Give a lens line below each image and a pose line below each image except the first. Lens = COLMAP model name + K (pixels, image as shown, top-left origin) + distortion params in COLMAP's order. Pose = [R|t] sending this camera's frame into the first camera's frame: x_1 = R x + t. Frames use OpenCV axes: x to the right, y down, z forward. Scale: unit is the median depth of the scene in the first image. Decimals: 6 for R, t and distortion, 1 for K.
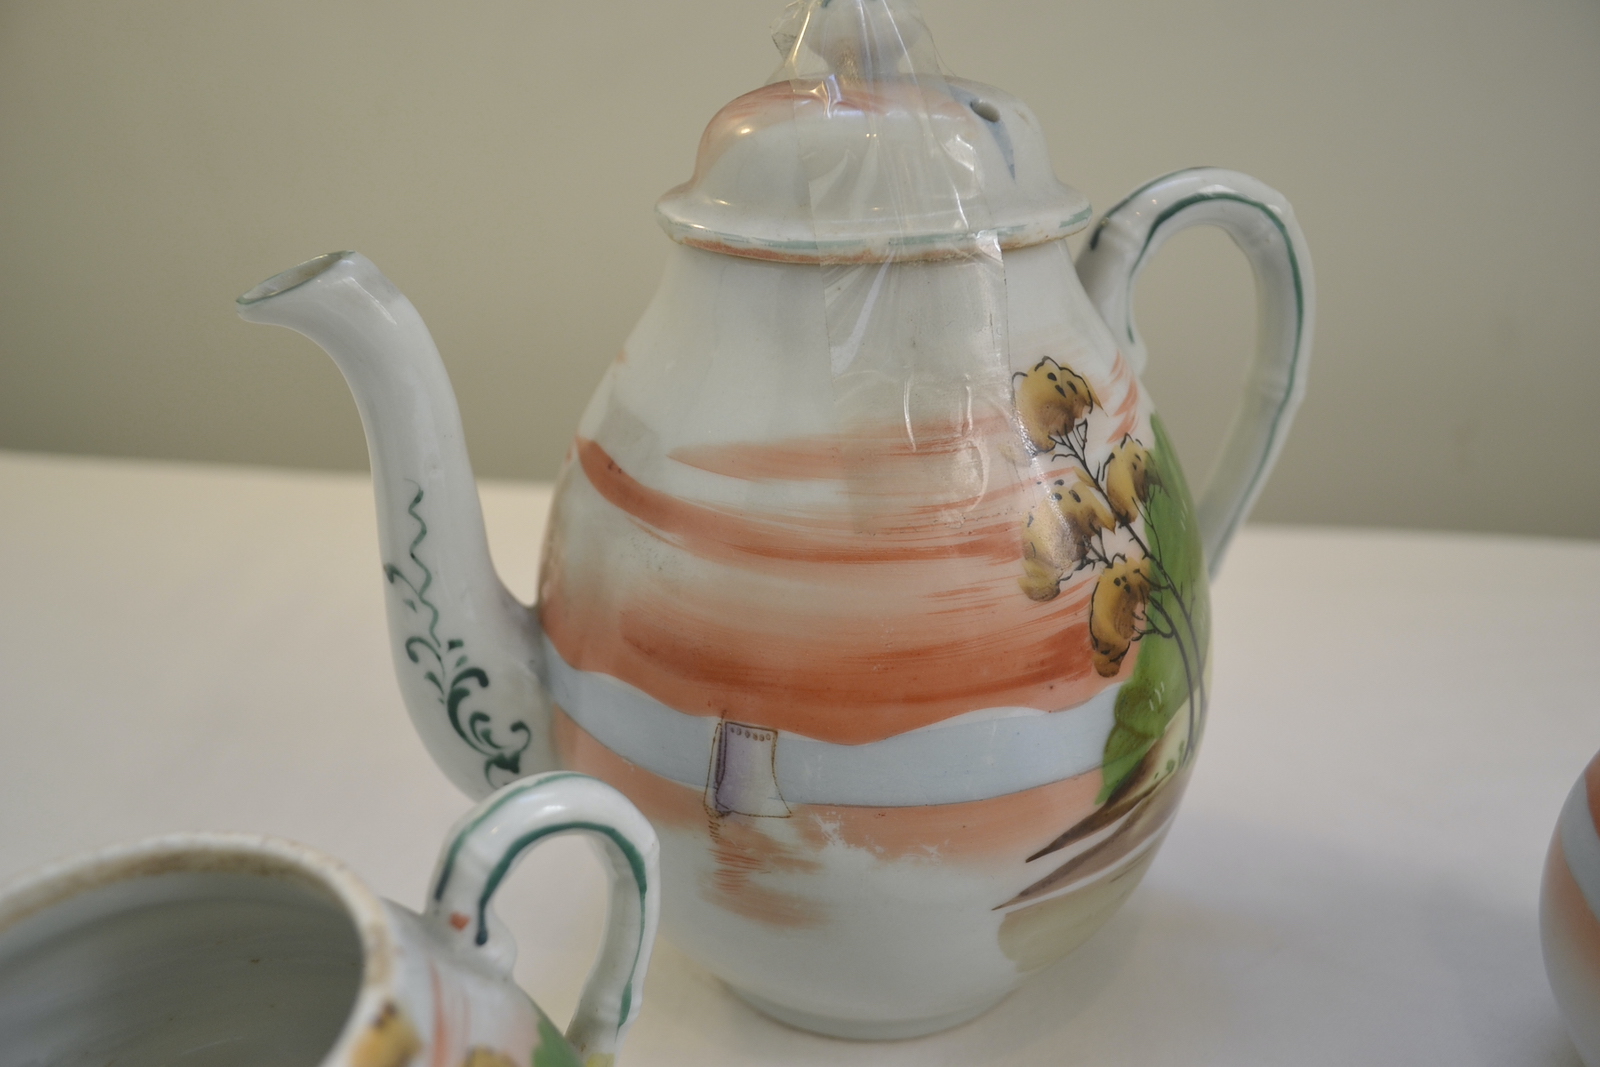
lens RADIAL K [[1244.6, 0, 798.0], [0, 1244.6, 539.5], [0, 0, 1]] dist [-0.075315, -0.007344]
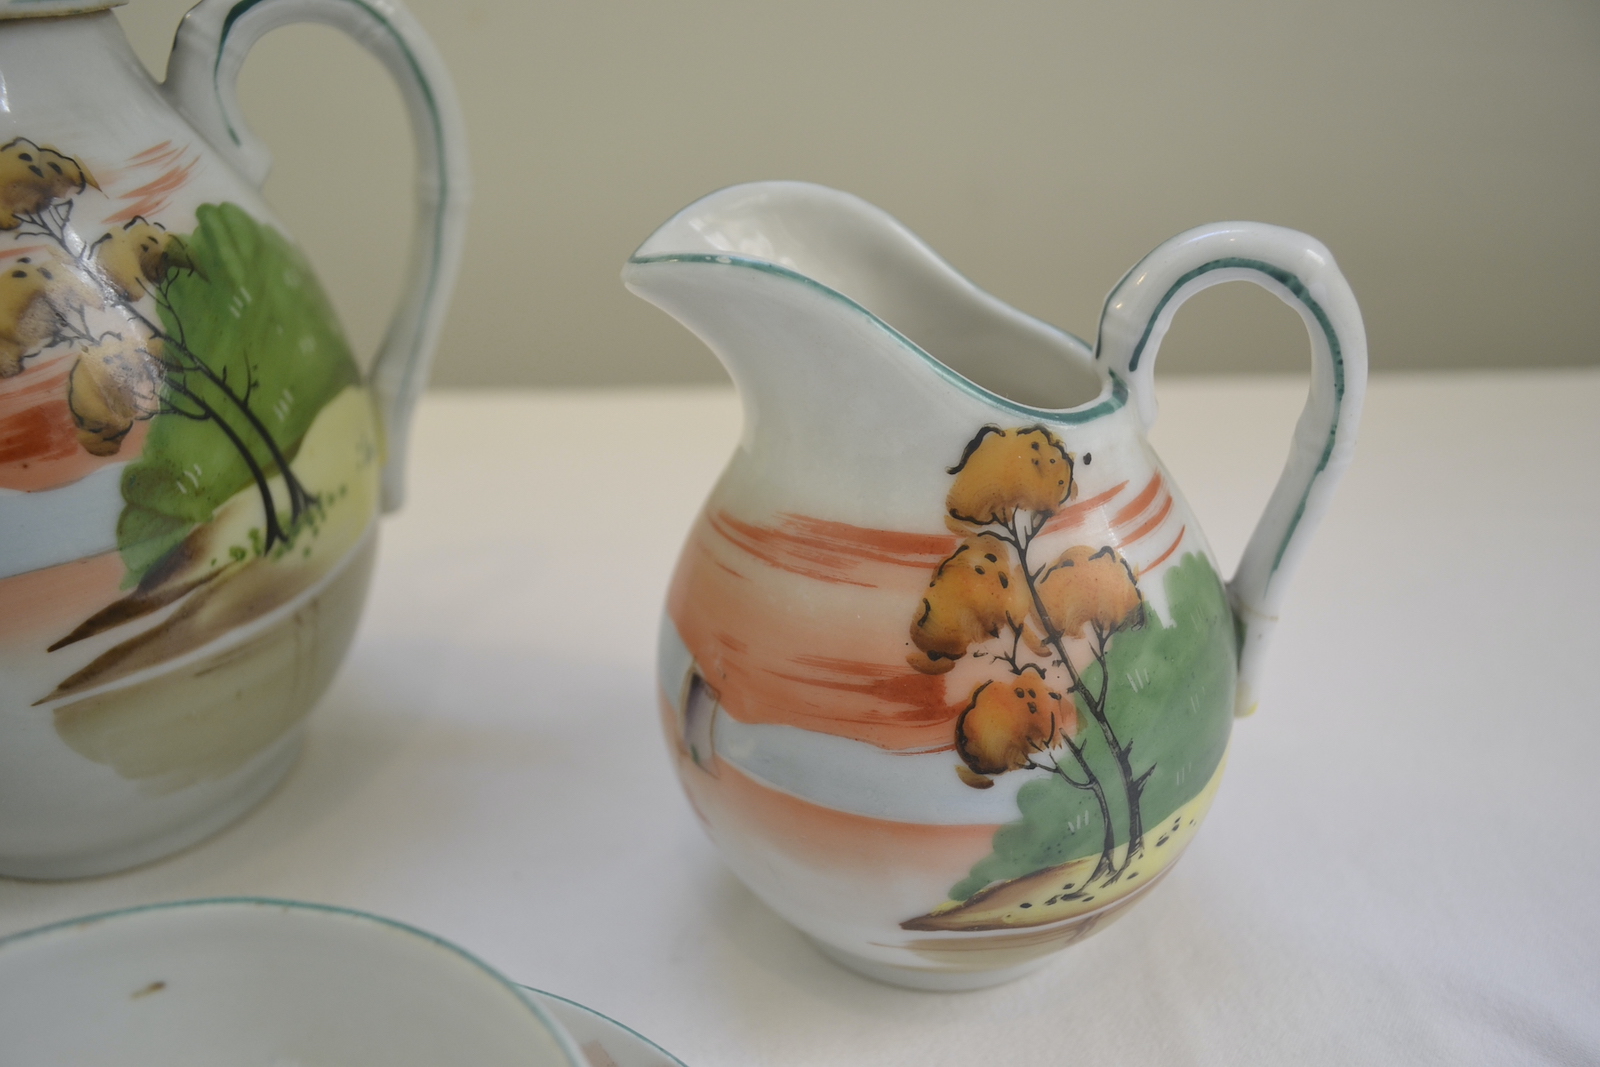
lens RADIAL K [[1244.6, 0, 792.7], [0, 1244.6, 533.4], [0, 0, 1]] dist [-0.075315, -0.007344]
pose [[0.978503, -0.077362, 0.191174, 0.591056], [0.070027, 0.996537, 0.044842, 0.165478], [-0.193981, -0.030491, 0.980531, -0.059660]]
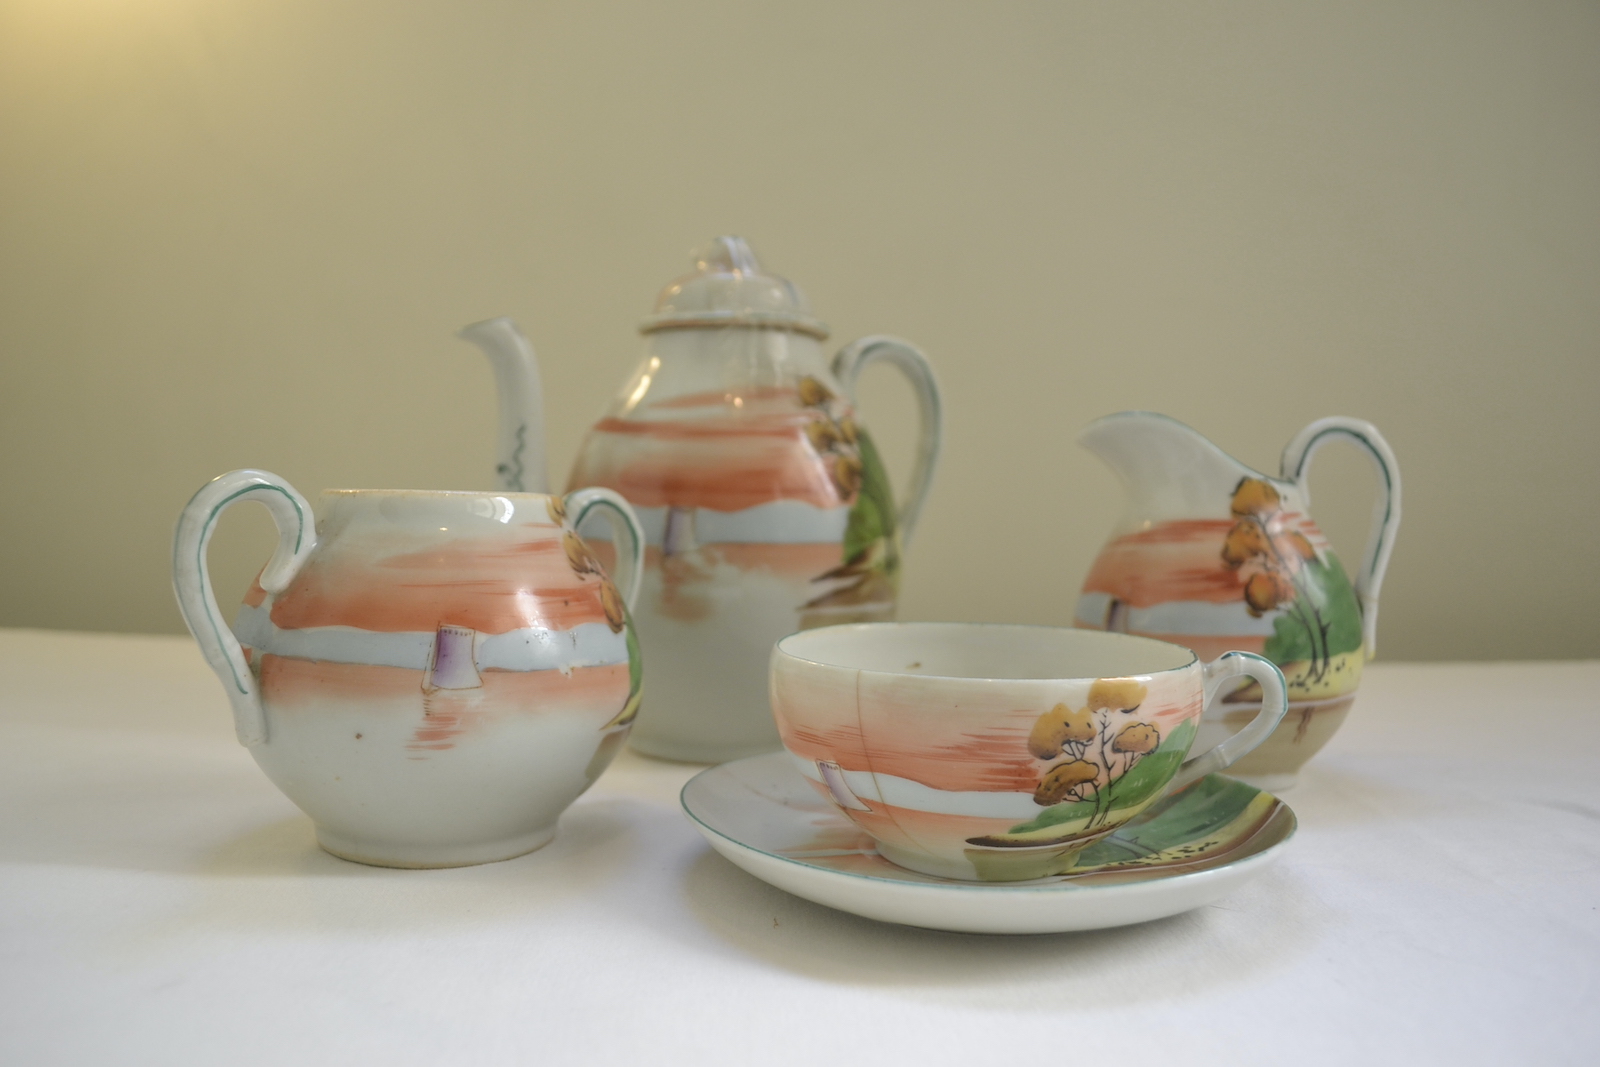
lens RADIAL K [[1244.6, 0, 806.1], [0, 1244.6, 536.4], [0, 0, 1]] dist [-0.075315, -0.007344]
pose [[0.986459, 0.040778, 0.158856, -0.165748], [0.023996, 0.922288, -0.385759, 1.014710], [-0.162241, 0.384347, 0.908821, -0.978660]]
